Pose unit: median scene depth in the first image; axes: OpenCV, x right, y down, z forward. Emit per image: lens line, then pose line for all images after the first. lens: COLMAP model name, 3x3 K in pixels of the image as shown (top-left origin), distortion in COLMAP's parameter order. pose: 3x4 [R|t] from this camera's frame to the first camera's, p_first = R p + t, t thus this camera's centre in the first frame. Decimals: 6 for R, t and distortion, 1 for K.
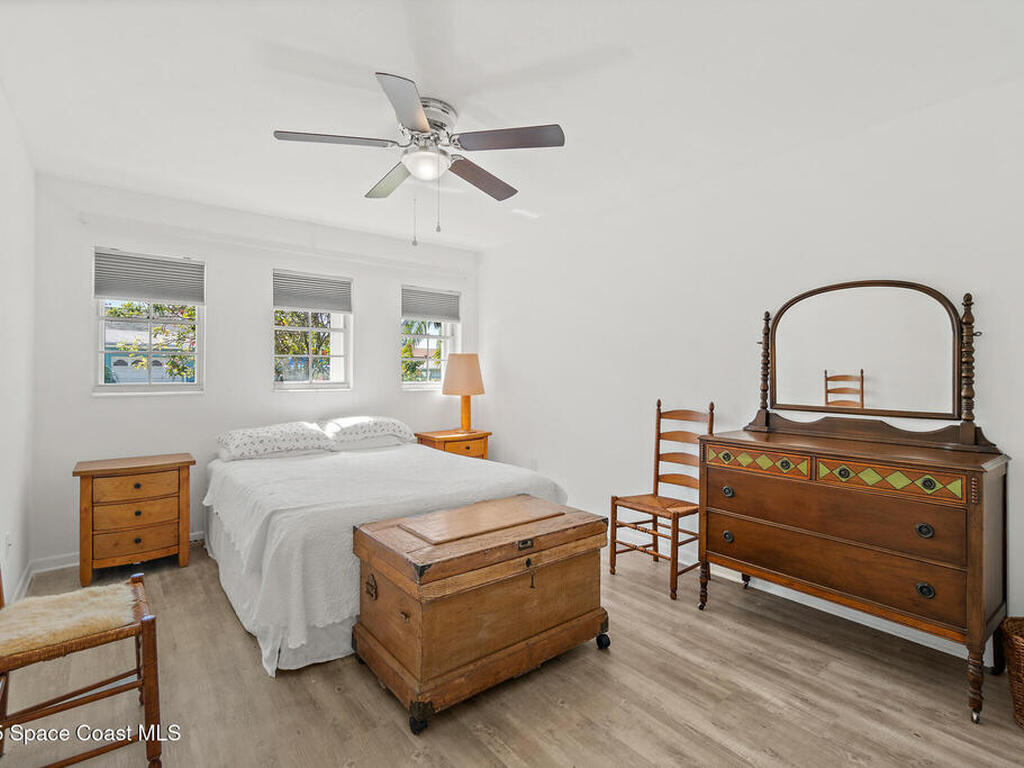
lens RADIAL K [[509.1, 0, 508.2], [0, 509.1, 380.1], [0, 0, 1]] dist [0.001782, 0.000098]
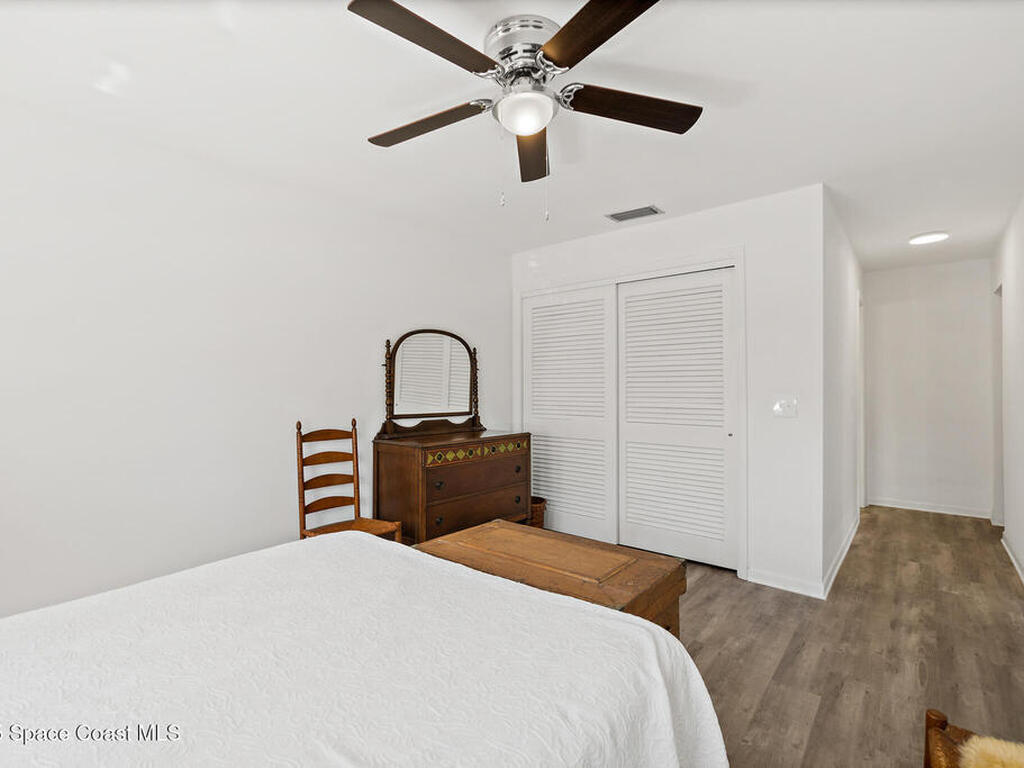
lens RADIAL K [[509.1, 0, 508.2], [0, 509.1, 380.1], [0, 0, 1]] dist [0.001782, 0.000098]
pose [[-0.212423, 0.011421, 0.977111, -0.819155], [0.014431, 0.999859, -0.008549, -0.025498], [-0.977071, 0.012285, -0.212558, 1.075683]]
